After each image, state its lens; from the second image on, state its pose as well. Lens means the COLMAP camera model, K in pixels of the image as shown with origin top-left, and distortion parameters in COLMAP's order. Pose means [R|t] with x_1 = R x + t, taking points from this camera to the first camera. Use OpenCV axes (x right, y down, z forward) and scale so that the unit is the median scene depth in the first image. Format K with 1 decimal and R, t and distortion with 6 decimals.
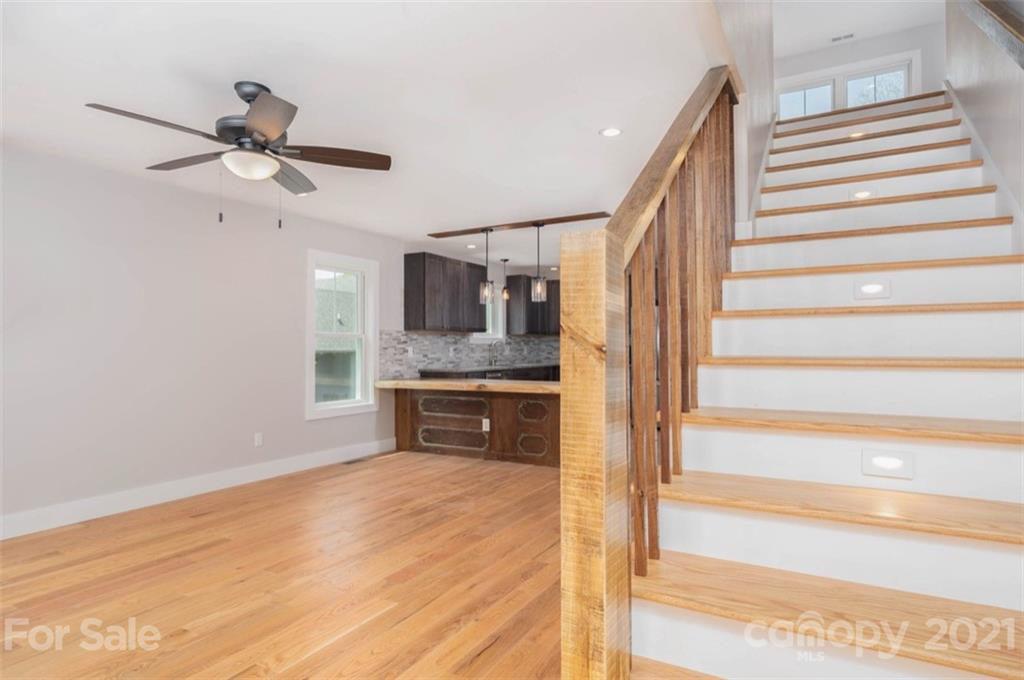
lens RADIAL K [[553.2, 0, 512.0], [0, 553.2, 340.0], [0, 0, 1]] dist [-0.041210, -0.000817]
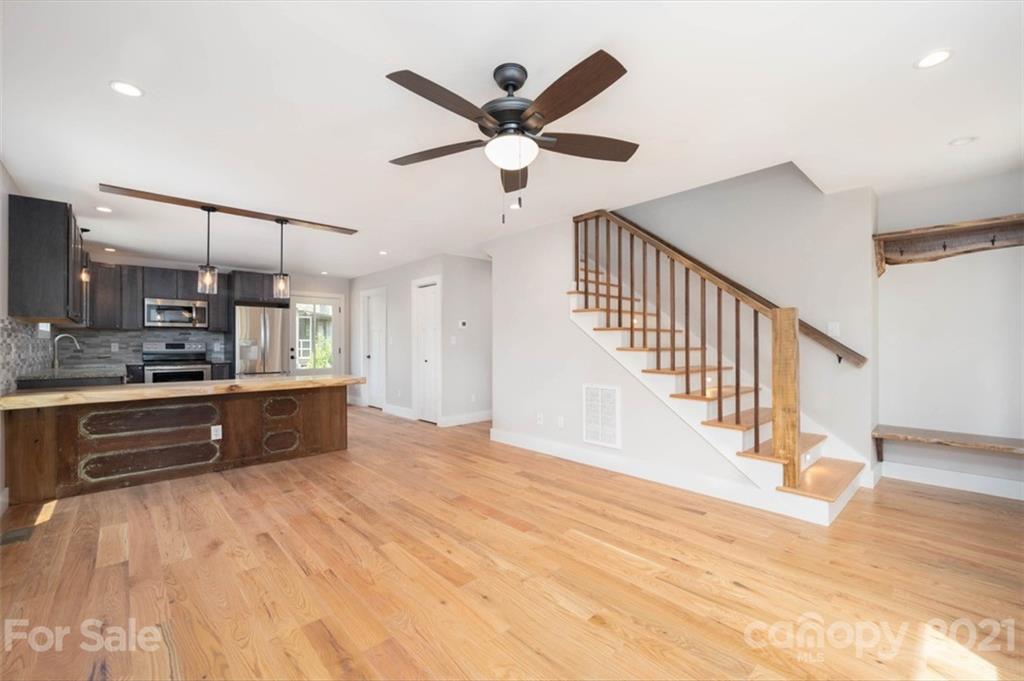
lens RADIAL K [[440.1, 0, 512.0], [0, 440.1, 340.5], [0, 0, 1]] dist [-0.000052, -0.000209]
pose [[0.317275, 0.007410, 0.948305, -0.584472], [-0.012865, 0.999911, -0.003510, 0.005186], [-0.948246, -0.011086, 0.317342, 0.353893]]
